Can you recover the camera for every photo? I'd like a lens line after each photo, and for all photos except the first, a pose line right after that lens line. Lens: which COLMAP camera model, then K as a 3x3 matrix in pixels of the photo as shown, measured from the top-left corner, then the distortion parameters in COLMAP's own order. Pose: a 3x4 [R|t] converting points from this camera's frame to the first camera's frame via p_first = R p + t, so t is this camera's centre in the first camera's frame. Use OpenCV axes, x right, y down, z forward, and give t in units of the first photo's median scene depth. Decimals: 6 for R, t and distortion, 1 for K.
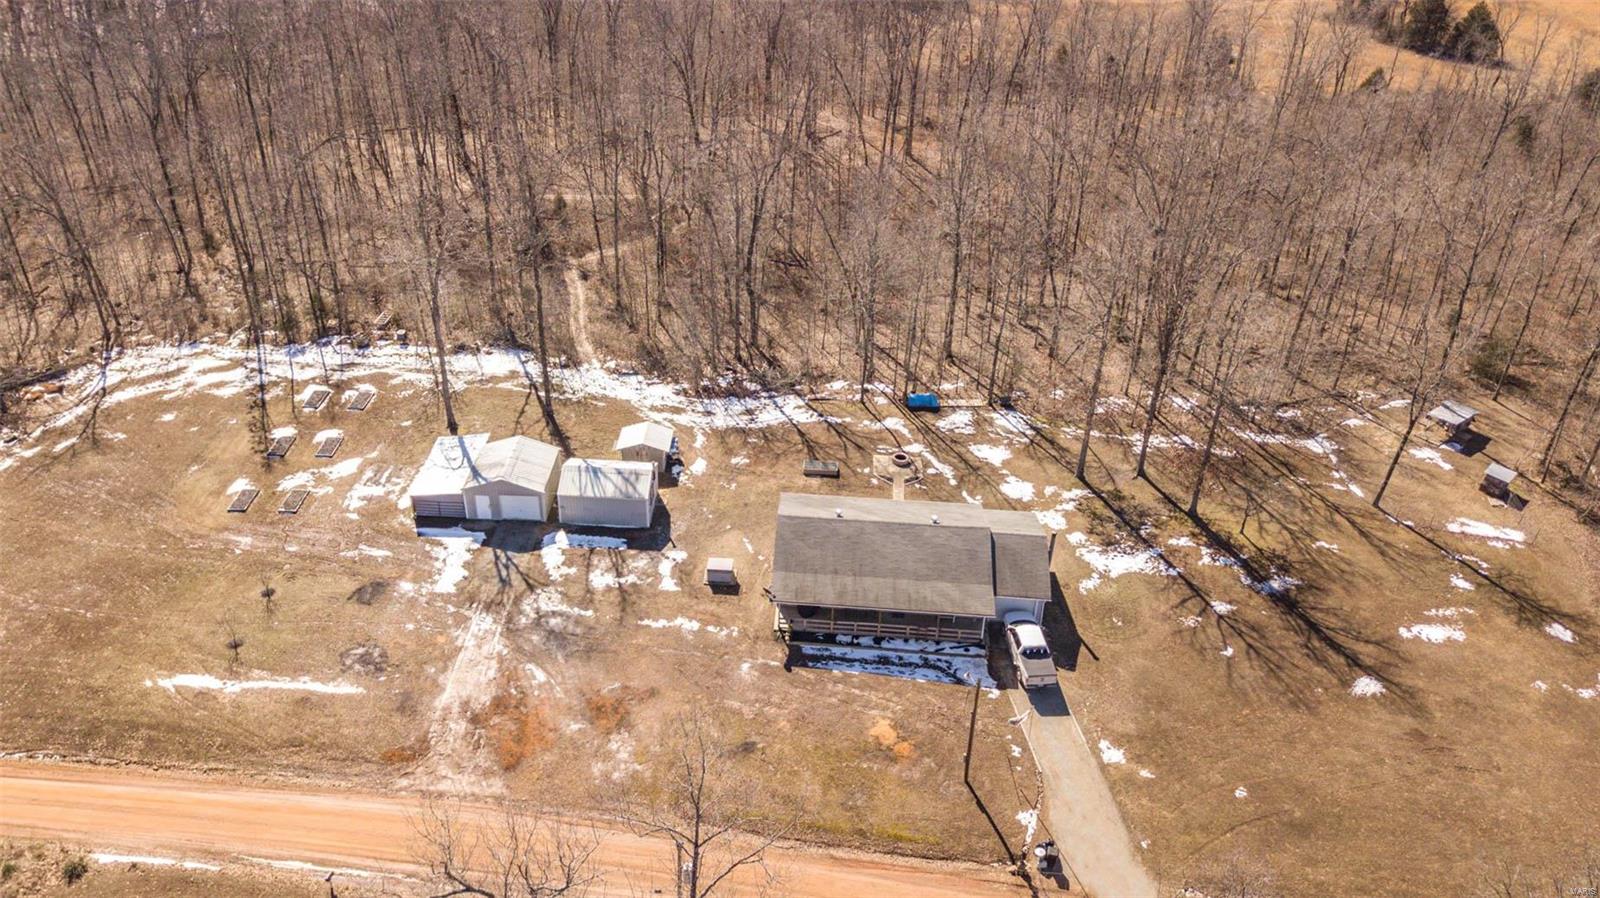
lens RADIAL K [[1223.4, 0, 787.3], [0, 1223.4, 444.2], [0, 0, 1]] dist [0.002225, 0.005328]
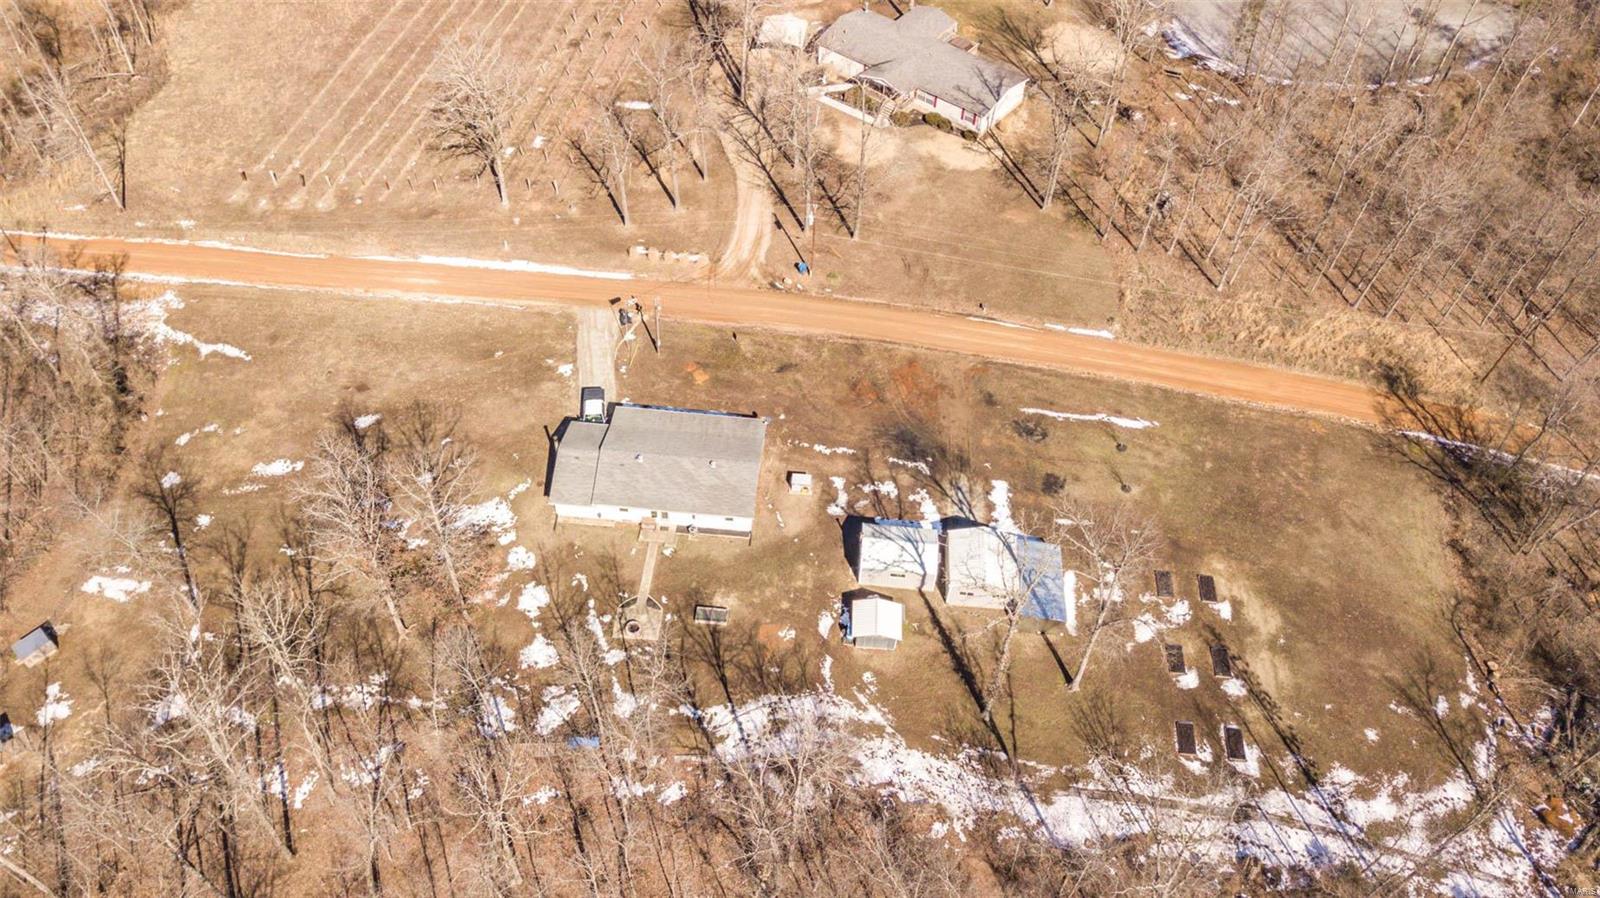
lens RADIAL K [[1223.4, 0, 770.9], [0, 1223.4, 452.8], [0, 0, 1]] dist [0.002225, 0.005328]
pose [[-0.997860, -0.062853, -0.018015, 0.003729], [-0.025706, 0.123789, 0.991976, -1.074006], [-0.060119, 0.990316, -0.125140, 0.992537]]
